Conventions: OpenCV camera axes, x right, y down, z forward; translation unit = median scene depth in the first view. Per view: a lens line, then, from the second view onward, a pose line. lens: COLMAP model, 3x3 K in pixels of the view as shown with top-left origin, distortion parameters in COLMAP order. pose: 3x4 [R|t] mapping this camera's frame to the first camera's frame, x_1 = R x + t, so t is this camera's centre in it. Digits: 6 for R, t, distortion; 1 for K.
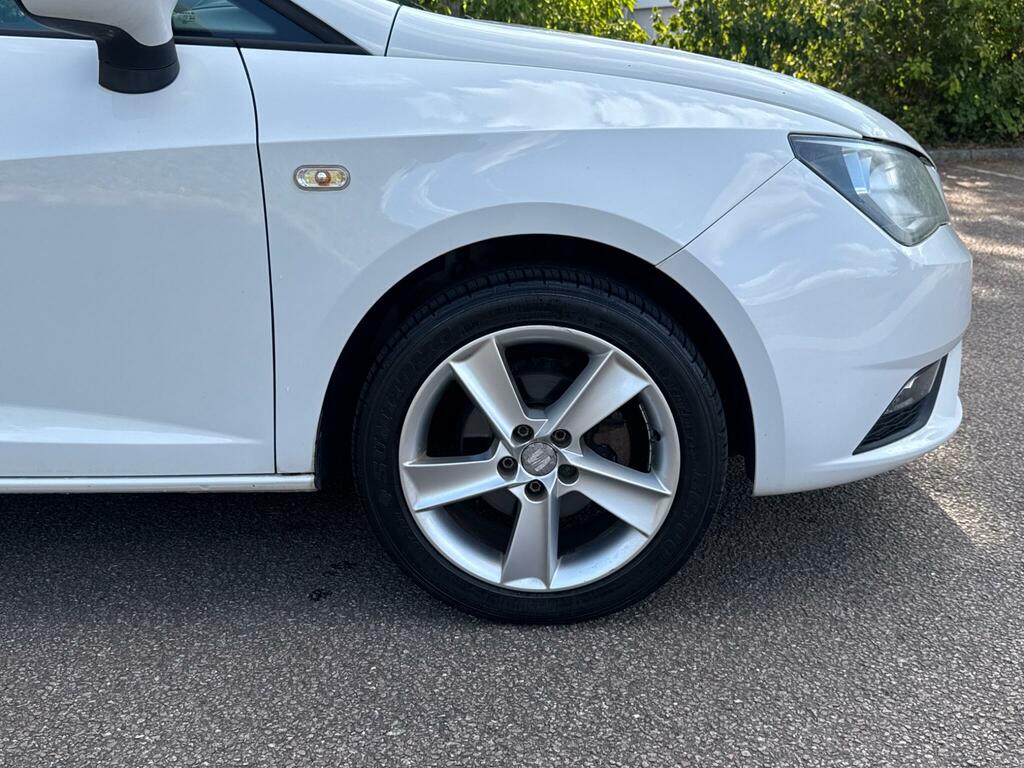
lens RADIAL K [[1061.7, 0, 517.4], [0, 1061.7, 384.4], [0, 0, 1]] dist [0.189604, -0.412195]
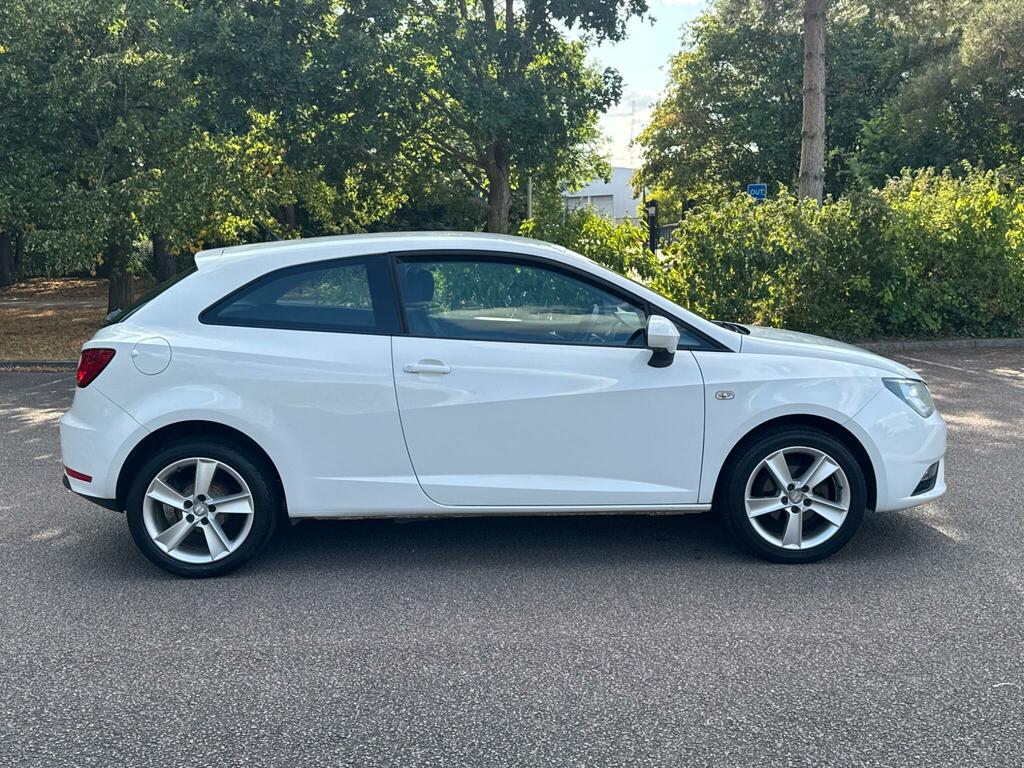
lens RADIAL K [[1061.7, 0, 517.4], [0, 1061.7, 384.4], [0, 0, 1]] dist [0.189604, -0.412195]
pose [[0.997994, -0.005551, 0.063072, -0.786488], [0.015249, 0.987901, -0.154336, 0.182122], [-0.061452, 0.154989, 0.986003, -1.538207]]
